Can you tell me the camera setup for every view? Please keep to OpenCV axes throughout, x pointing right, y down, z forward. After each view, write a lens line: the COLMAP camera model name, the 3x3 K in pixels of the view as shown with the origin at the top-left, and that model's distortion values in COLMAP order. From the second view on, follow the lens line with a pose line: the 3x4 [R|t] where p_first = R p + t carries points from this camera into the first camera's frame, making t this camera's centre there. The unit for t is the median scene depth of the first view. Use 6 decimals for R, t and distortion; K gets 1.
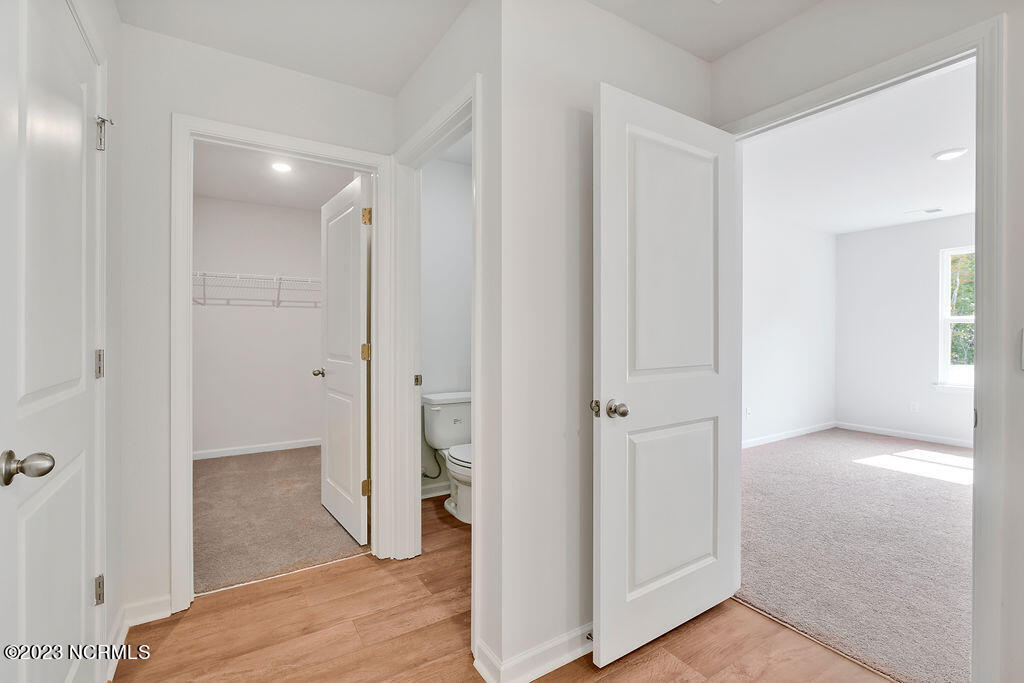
lens RADIAL K [[469.5, 0, 508.3], [0, 469.5, 335.9], [0, 0, 1]] dist [-0.016295, 0.003836]
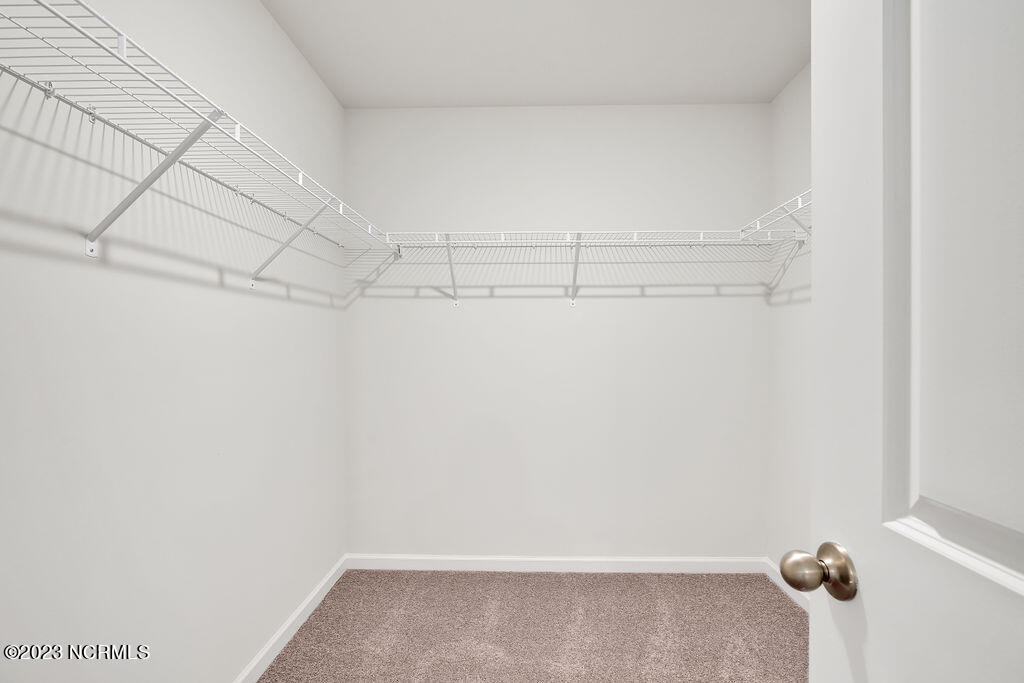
lens RADIAL K [[469.5, 0, 513.4], [0, 469.5, 341.0], [0, 0, 1]] dist [-0.016295, 0.003836]
pose [[0.838483, -0.003787, -0.544915, -0.275206], [-0.000510, 0.999970, -0.007734, -0.010096], [0.544928, 0.006762, 0.838455, 0.546726]]
